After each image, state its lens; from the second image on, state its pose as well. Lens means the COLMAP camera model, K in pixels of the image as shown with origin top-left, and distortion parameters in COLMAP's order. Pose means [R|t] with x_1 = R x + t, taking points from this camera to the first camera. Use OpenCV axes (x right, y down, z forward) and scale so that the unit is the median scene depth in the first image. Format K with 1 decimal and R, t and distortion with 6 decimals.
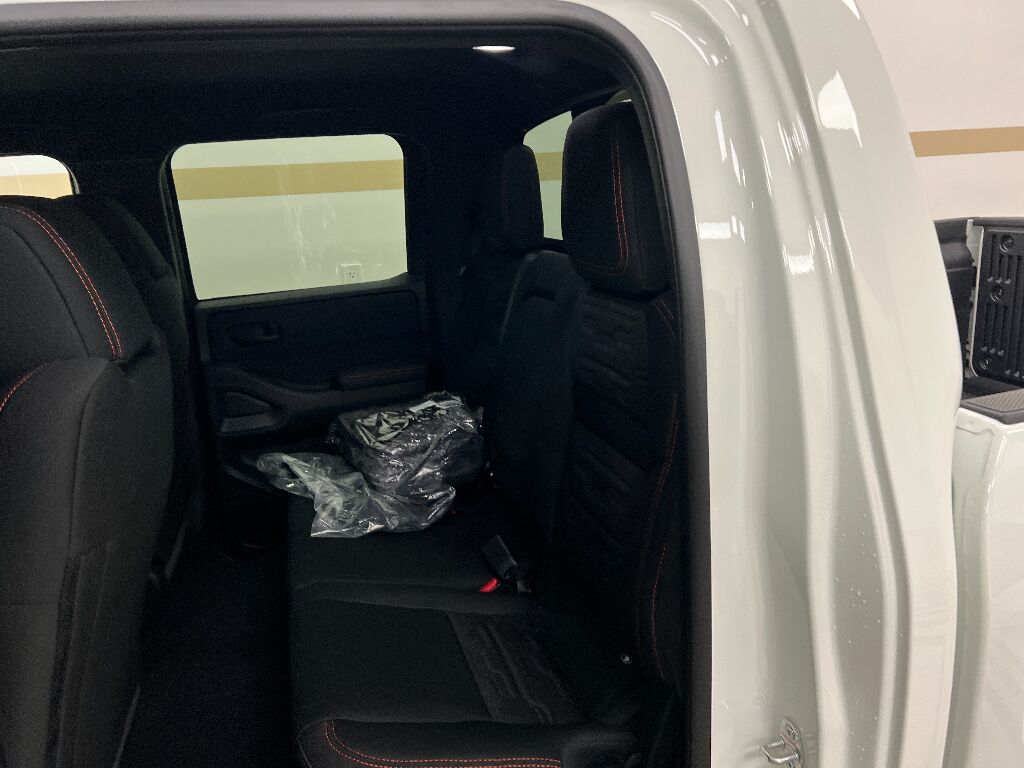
lens RADIAL K [[772.5, 0, 512.0], [0, 772.5, 384.0], [0, 0, 1]] dist [0.066643, -0.071222]
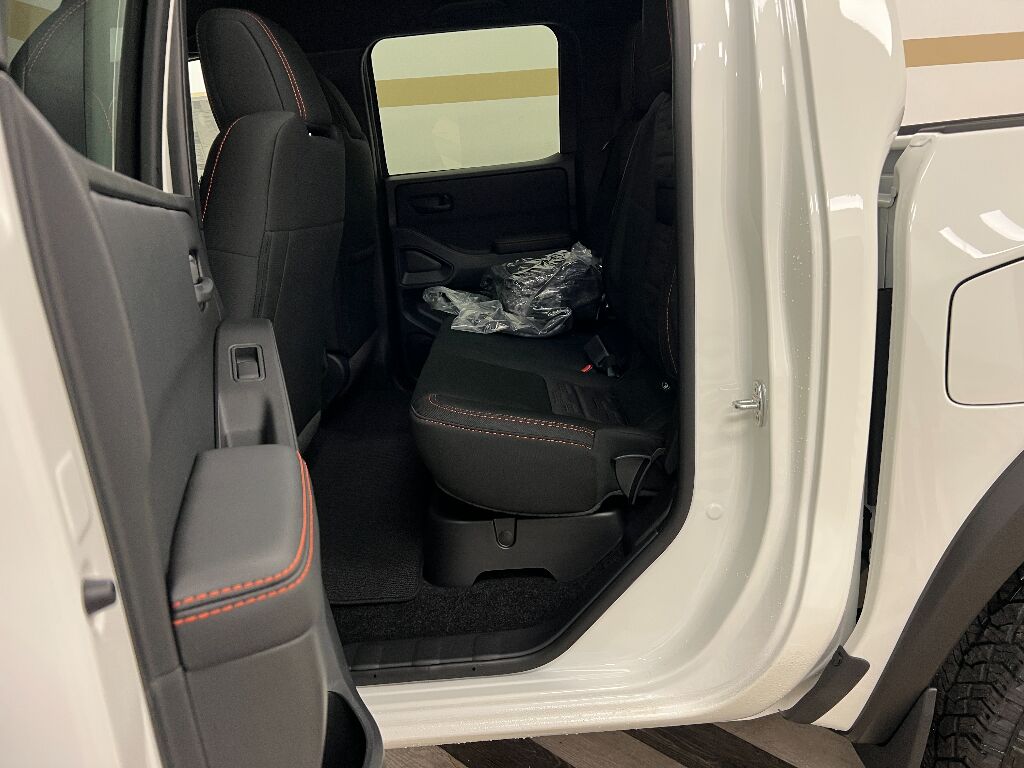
lens RADIAL K [[772.5, 0, 512.0], [0, 772.5, 384.0], [0, 0, 1]] dist [0.066643, -0.071222]
pose [[0.964144, 0.061967, -0.258043, 0.148617], [-0.053524, 0.997780, 0.039625, 0.202920], [0.259926, -0.024392, 0.965320, -0.170463]]
